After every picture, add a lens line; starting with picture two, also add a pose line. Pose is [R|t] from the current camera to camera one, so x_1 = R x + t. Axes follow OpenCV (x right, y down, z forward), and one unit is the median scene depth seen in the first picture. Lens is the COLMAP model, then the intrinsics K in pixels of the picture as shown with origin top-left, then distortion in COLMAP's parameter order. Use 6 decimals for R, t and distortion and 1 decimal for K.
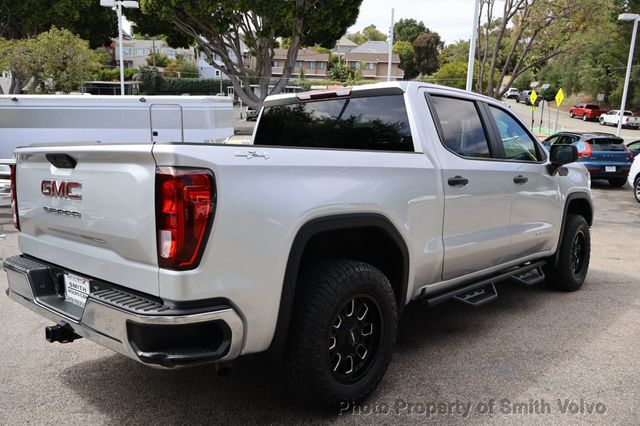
lens RADIAL K [[540.0, 0, 318.8], [0, 540.0, 205.9], [0, 0, 1]] dist [0.004685, 0.007639]
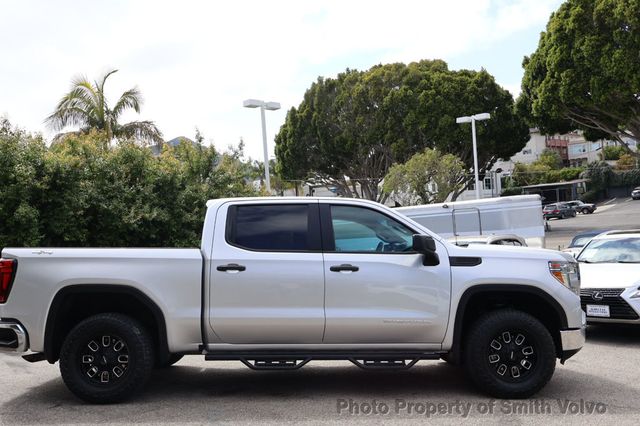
lens RADIAL K [[577.0, 0, 320.0], [0, 577.0, 213.0], [0, 0, 1]] dist [0.003987, 0.000103]
pose [[0.702028, -0.078552, -0.707804, 0.307601], [-0.046112, 0.986798, -0.155250, 0.007144], [0.710655, 0.141628, 0.689138, 0.028399]]
